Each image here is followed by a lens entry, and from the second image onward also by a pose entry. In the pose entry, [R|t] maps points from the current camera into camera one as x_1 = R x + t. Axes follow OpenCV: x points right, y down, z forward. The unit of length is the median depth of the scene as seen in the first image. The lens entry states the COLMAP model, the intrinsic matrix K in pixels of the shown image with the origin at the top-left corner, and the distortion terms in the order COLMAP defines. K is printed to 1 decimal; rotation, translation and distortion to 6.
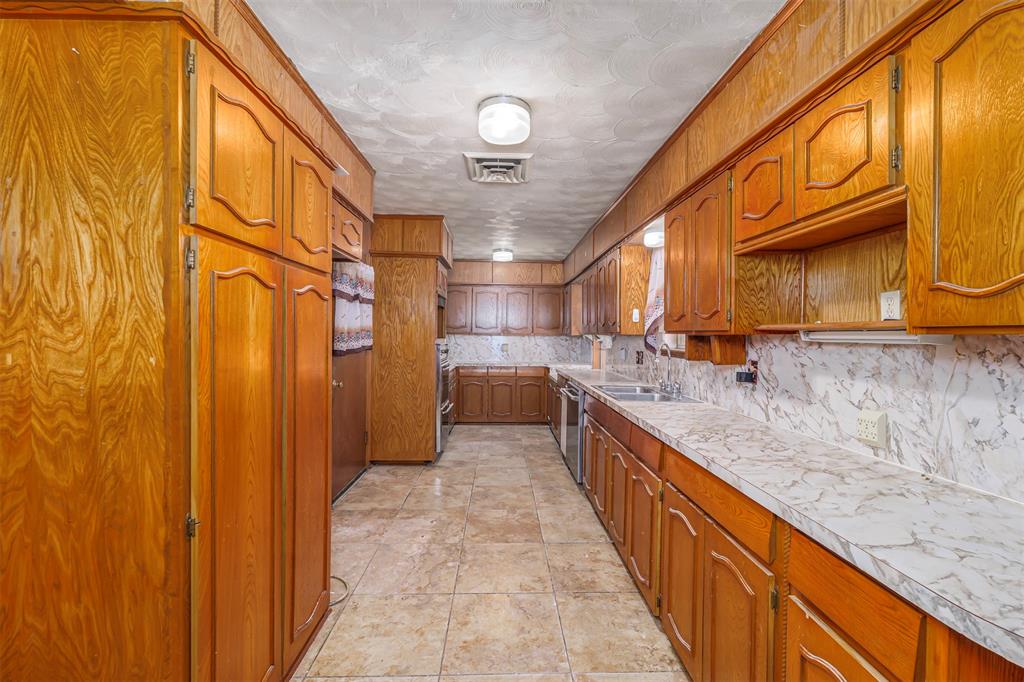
lens RADIAL K [[418.3, 0, 515.4], [0, 418.3, 336.6], [0, 0, 1]] dist [0.002764, 0.000860]
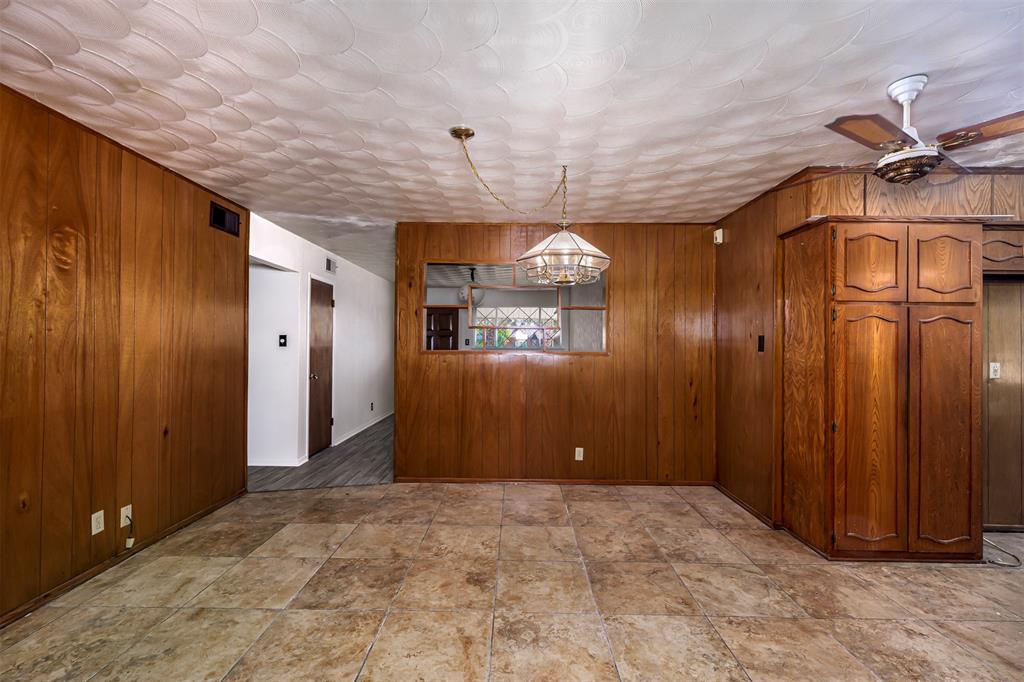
lens RADIAL K [[418.3, 0, 515.2], [0, 418.3, 343.4], [0, 0, 1]] dist [0.002764, 0.000860]
pose [[-0.047629, -0.011432, -0.998800, 1.745569], [-0.015274, 0.999826, -0.010716, 0.030785], [0.998748, 0.014745, -0.047795, -0.727116]]
